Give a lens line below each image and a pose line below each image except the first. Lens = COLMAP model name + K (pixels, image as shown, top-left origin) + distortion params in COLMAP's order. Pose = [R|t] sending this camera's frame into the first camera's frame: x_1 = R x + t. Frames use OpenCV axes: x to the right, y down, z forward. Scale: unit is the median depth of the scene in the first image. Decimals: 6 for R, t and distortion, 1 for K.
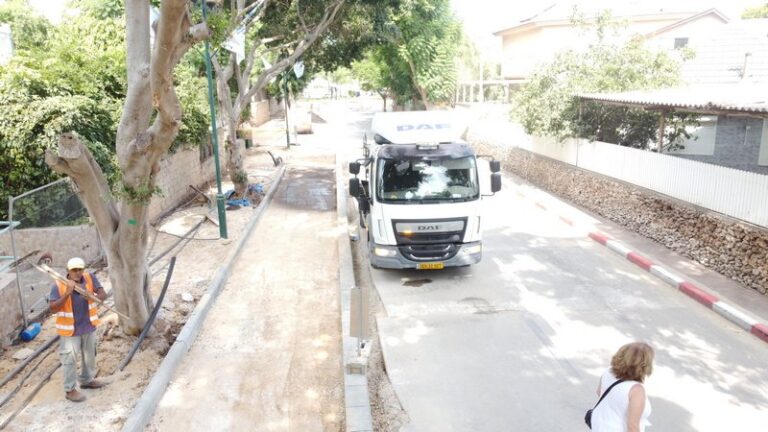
lens RADIAL K [[601.7, 0, 384.0], [0, 601.7, 216.0], [0, 0, 1]] dist [-0.021796, 0.010598]
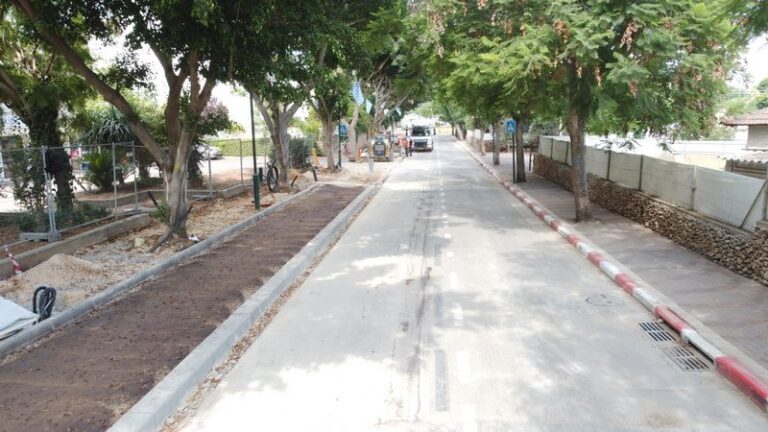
lens RADIAL K [[601.7, 0, 384.0], [0, 601.7, 216.0], [0, 0, 1]] dist [-0.021796, 0.010598]
pose [[0.986438, 0.017410, -0.163205, 0.331099], [-0.025862, 0.998424, -0.049806, 0.497302], [0.162081, 0.053351, 0.985334, -2.211329]]
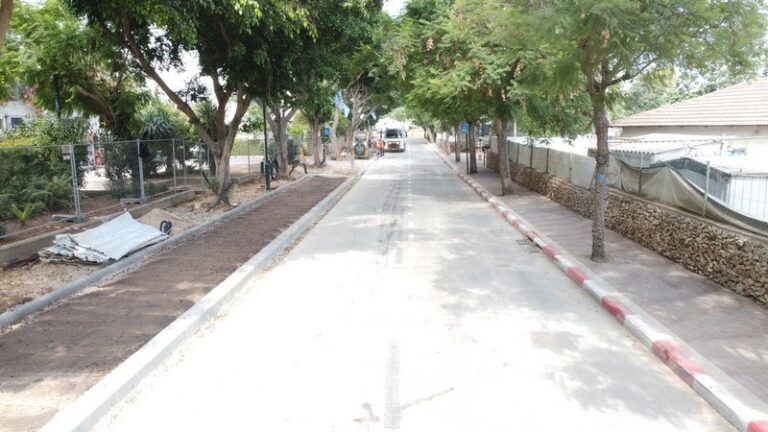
lens RADIAL K [[601.7, 0, 384.0], [0, 601.7, 216.0], [0, 0, 1]] dist [-0.021796, 0.010598]
pose [[0.992425, 0.012172, -0.122250, 0.371338], [-0.019309, 0.998166, -0.057369, 0.563633], [0.121328, 0.059295, 0.990840, -2.511406]]
